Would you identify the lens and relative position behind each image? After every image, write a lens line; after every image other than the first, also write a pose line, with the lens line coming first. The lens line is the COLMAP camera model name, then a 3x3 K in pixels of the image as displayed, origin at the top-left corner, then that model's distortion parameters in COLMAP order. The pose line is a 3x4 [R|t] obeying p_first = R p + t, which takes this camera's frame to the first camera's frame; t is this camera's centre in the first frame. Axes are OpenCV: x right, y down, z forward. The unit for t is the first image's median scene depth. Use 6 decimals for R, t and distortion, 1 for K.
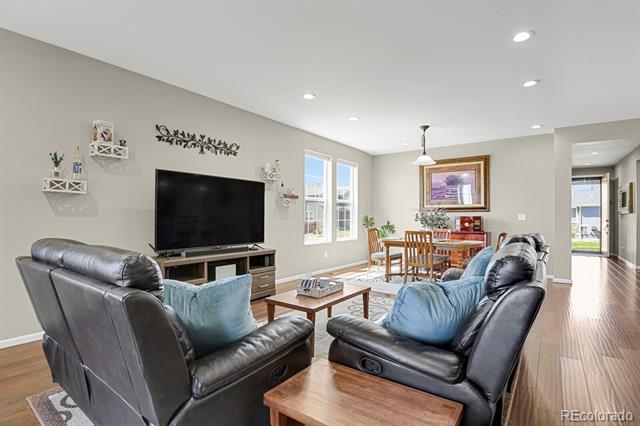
lens RADIAL K [[312.8, 0, 320.4], [0, 312.8, 216.5], [0, 0, 1]] dist [-0.019991, -0.004841]
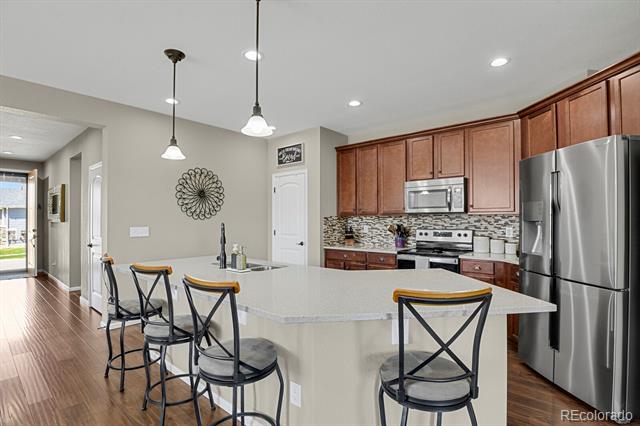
lens RADIAL K [[312.8, 0, 321.1], [0, 312.8, 217.9], [0, 0, 1]] dist [-0.019991, -0.004841]
pose [[0.073209, 0.000920, 0.997316, 0.269194], [-0.000228, 1.000000, -0.000906, -0.022449], [-0.997317, -0.000161, 0.073209, 0.271732]]
